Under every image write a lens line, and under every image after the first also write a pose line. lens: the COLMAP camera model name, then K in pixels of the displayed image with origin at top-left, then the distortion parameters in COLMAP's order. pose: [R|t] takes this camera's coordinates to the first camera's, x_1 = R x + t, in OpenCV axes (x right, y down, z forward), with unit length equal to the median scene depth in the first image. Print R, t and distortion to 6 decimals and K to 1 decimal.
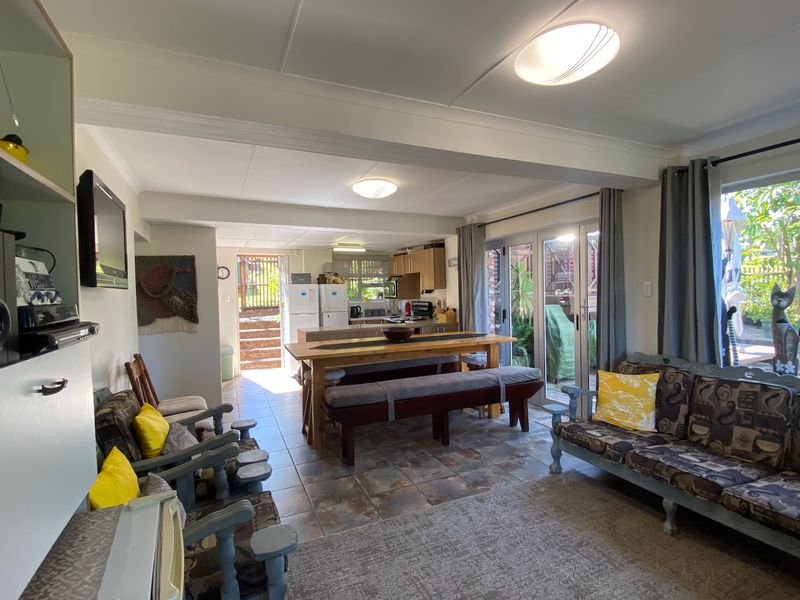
lens RADIAL K [[397.9, 0, 406.2], [0, 397.9, 300.7], [0, 0, 1]] dist [0.079799, -0.095915]
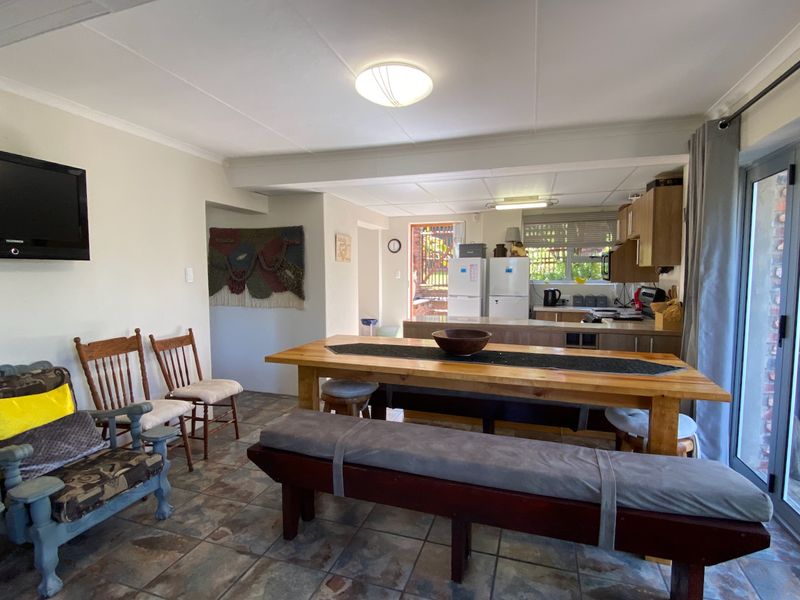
lens RADIAL K [[421.9, 0, 400.0], [0, 421.9, 300.0], [0, 0, 1]] dist [0.032057, -0.033051]
pose [[0.713080, 0.065321, -0.698033, 0.268095], [-0.028778, 0.997538, 0.063949, -0.010379], [0.700492, -0.025513, 0.713204, 0.402581]]
